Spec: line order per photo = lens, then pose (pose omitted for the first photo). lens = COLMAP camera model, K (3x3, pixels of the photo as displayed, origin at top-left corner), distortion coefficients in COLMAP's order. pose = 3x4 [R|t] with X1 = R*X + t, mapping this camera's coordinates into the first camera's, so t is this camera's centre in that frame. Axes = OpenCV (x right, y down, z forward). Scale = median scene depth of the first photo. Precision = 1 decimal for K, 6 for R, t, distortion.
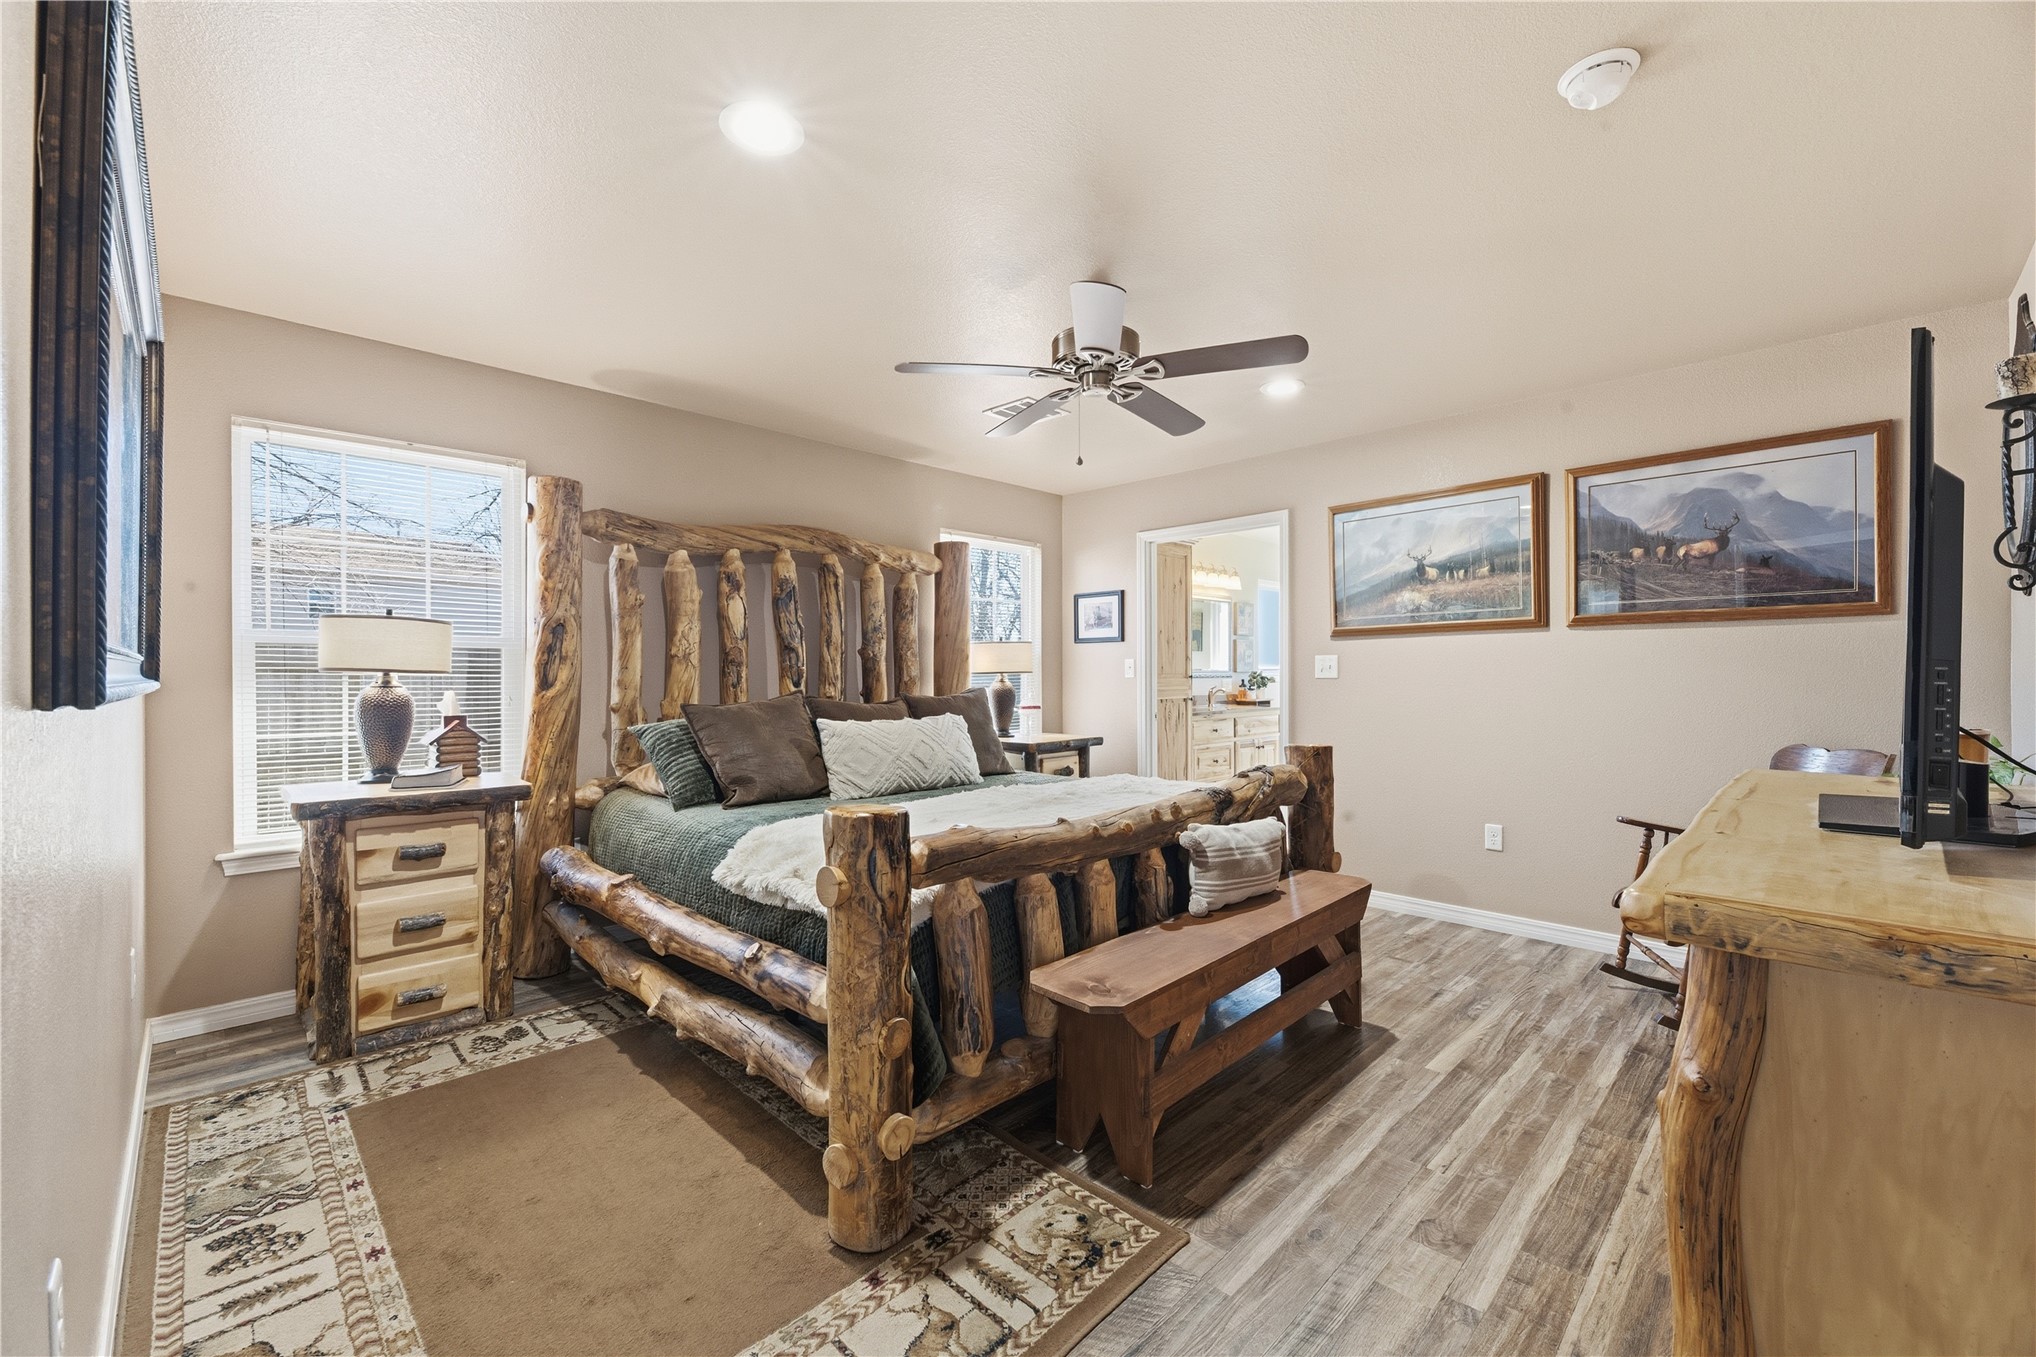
lens RADIAL K [[818.5, 0, 1023.8], [0, 818.5, 677.3], [0, 0, 1]] dist [-0.000329, -0.000139]
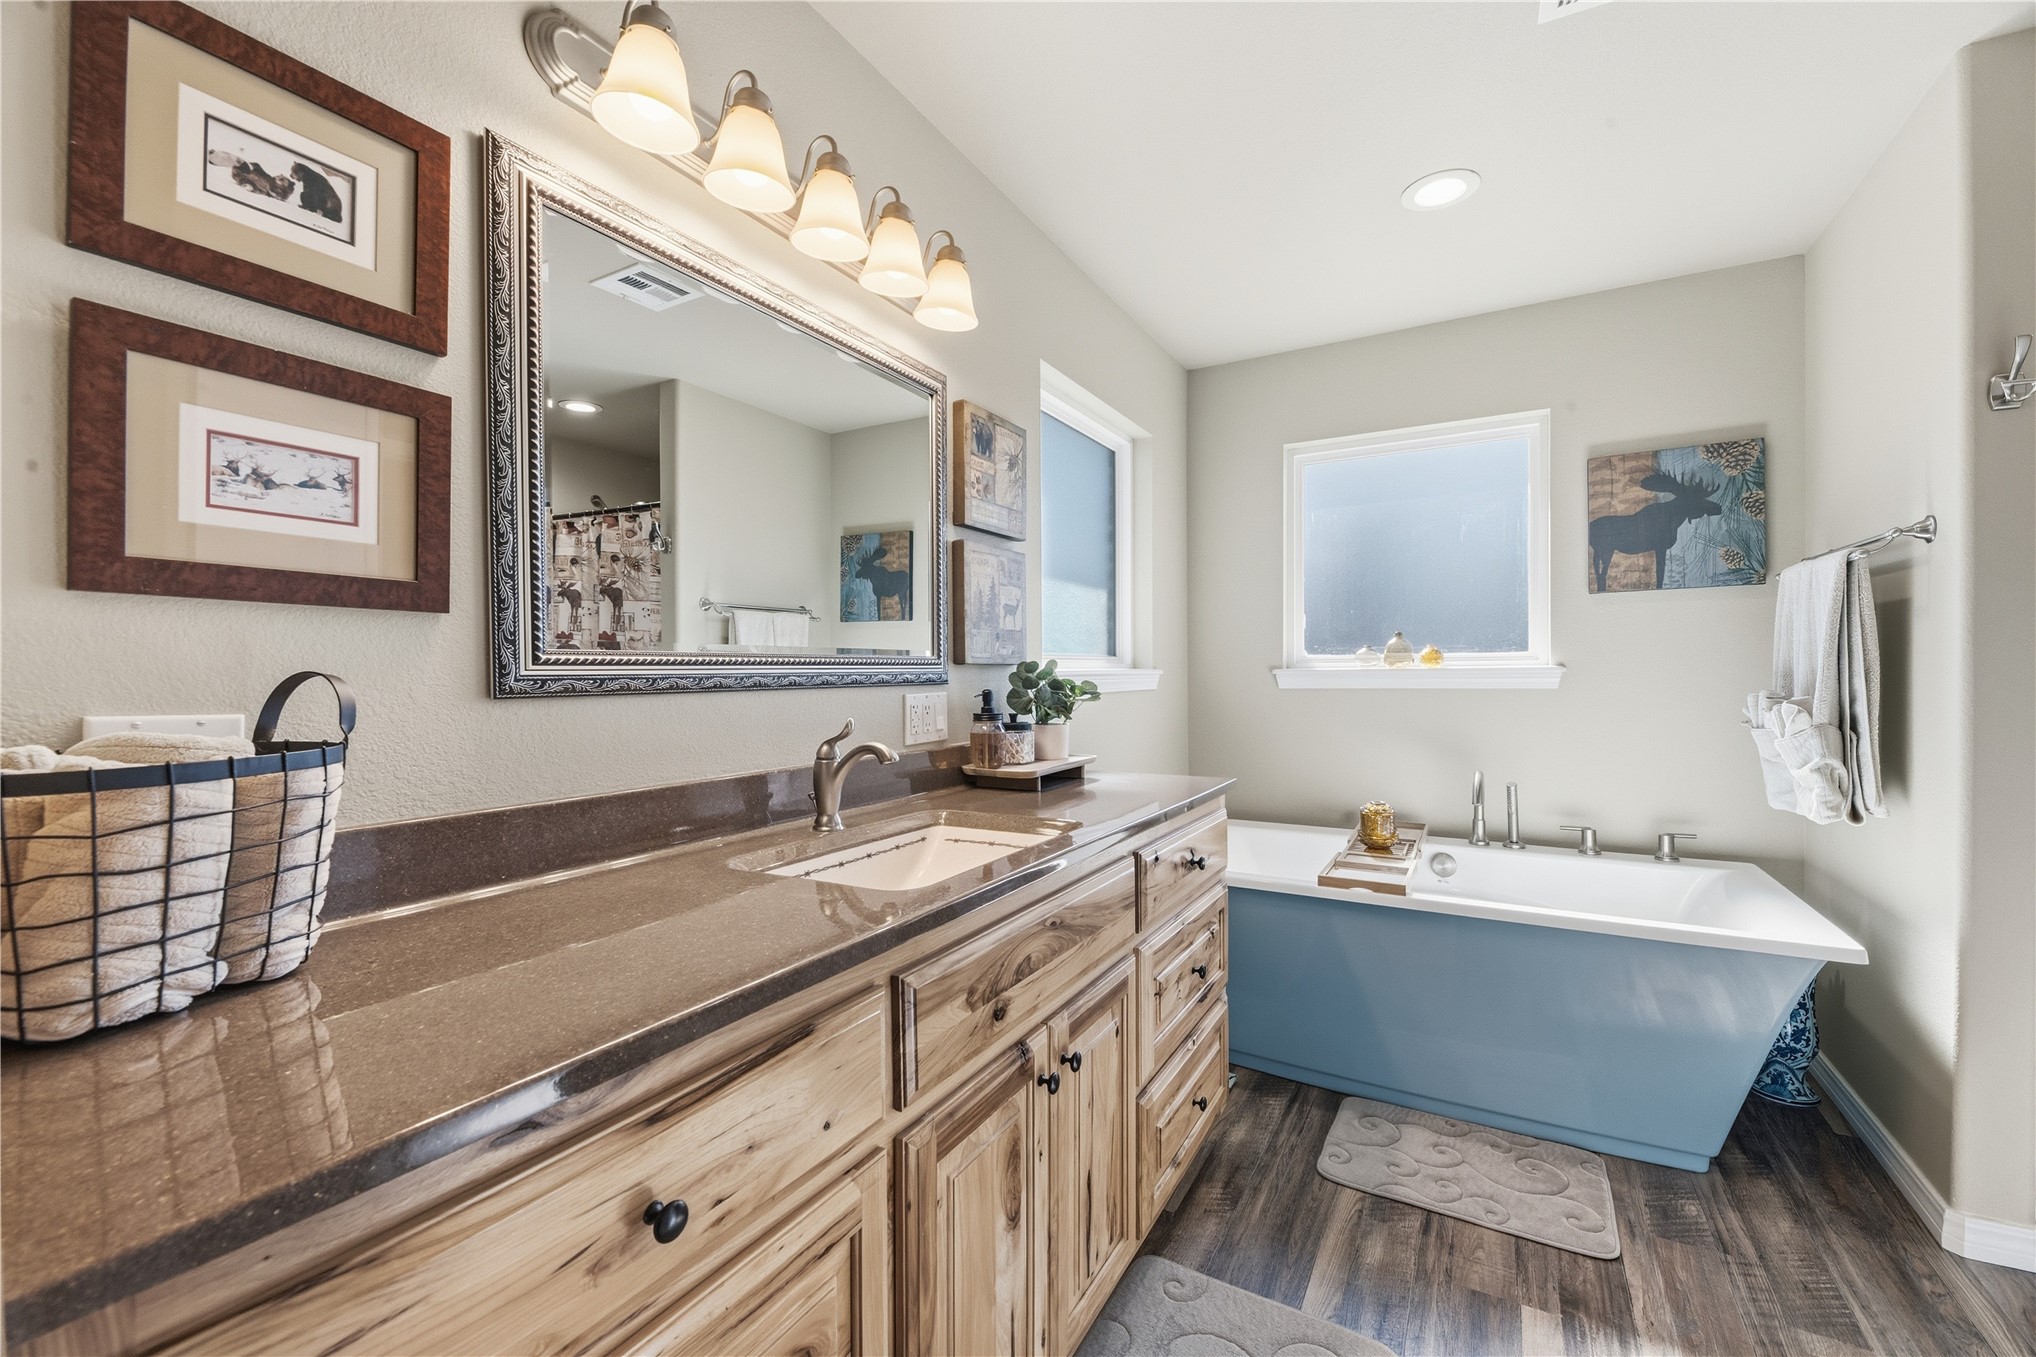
lens RADIAL K [[825.8, 0, 1027.3], [0, 825.8, 677.9], [0, 0, 1]] dist [-0.000330, -0.000041]
pose [[0.963580, -0.003412, 0.267399, 0.208411], [0.003471, 0.999994, 0.000254, -0.001676], [-0.267398, 0.000684, 0.963586, 0.737811]]
